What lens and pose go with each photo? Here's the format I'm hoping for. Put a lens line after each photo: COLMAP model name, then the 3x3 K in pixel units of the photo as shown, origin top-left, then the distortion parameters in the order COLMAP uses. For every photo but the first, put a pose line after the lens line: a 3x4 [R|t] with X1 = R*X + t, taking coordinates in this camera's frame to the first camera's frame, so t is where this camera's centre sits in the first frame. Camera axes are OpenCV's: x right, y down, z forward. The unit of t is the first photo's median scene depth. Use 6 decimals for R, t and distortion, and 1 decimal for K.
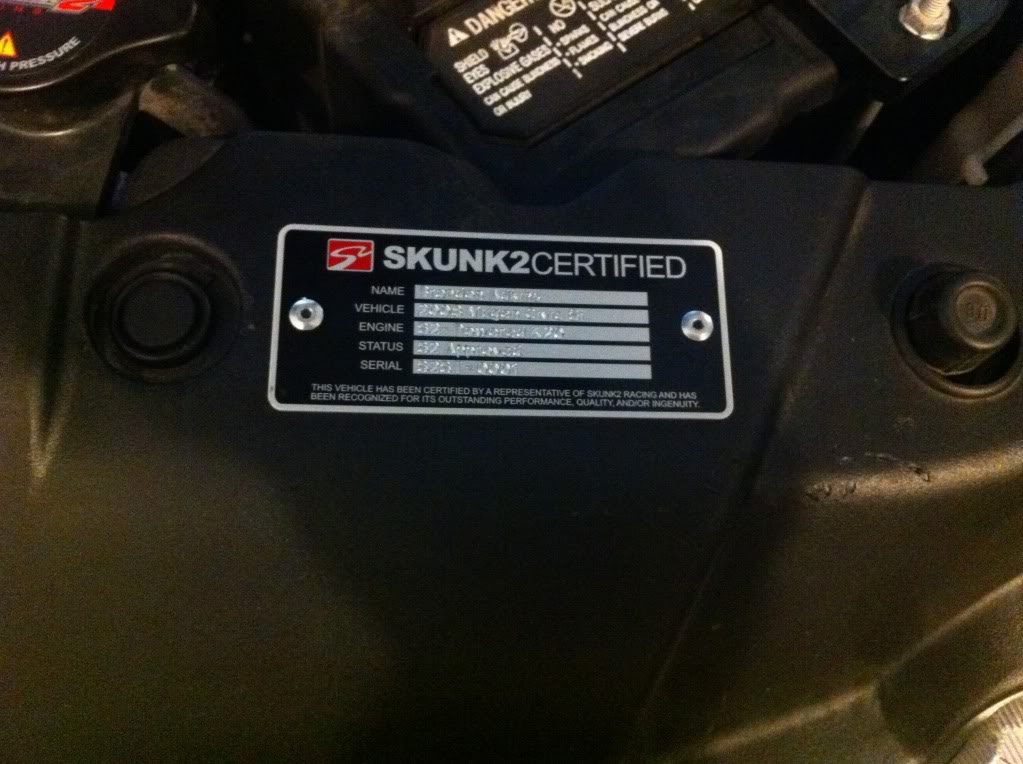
lens RADIAL K [[1028.0, 0, 511.5], [0, 1028.0, 382.0], [0, 0, 1]] dist [0.144710, -0.553606]
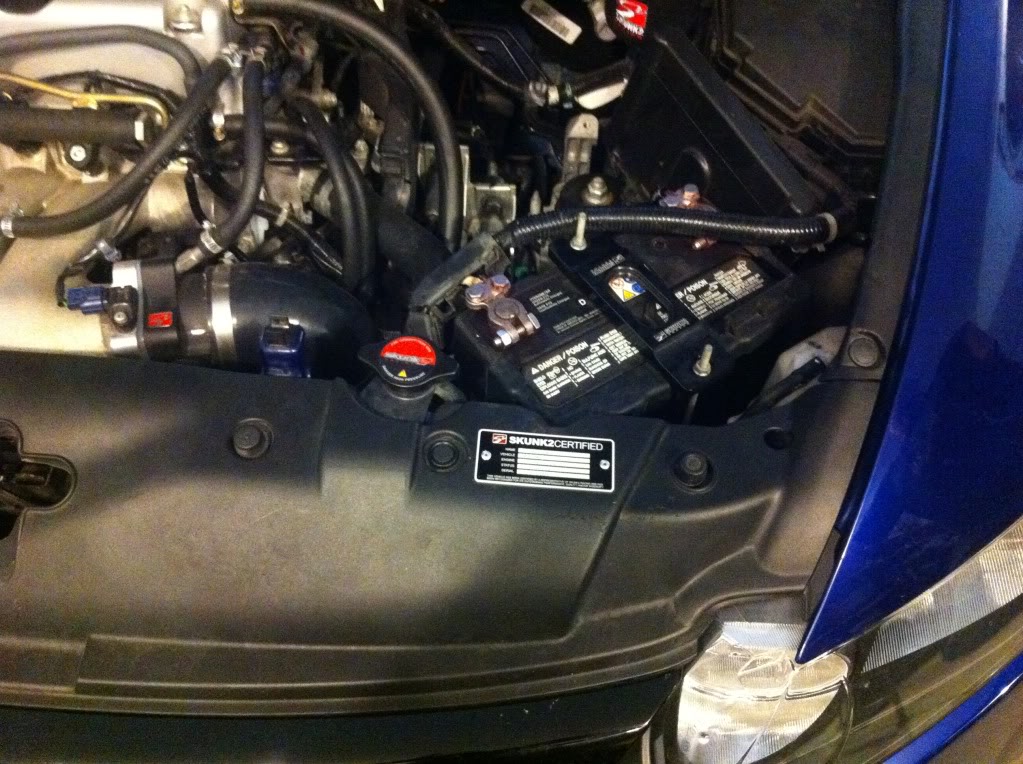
lens RADIAL K [[1028.0, 0, 511.5], [0, 1028.0, 382.0], [0, 0, 1]] dist [0.144710, -0.553606]
pose [[0.996849, 0.034625, -0.071363, 0.109049], [-0.051023, 0.968765, -0.242674, 0.490775], [0.060732, 0.245550, 0.967480, -2.194411]]
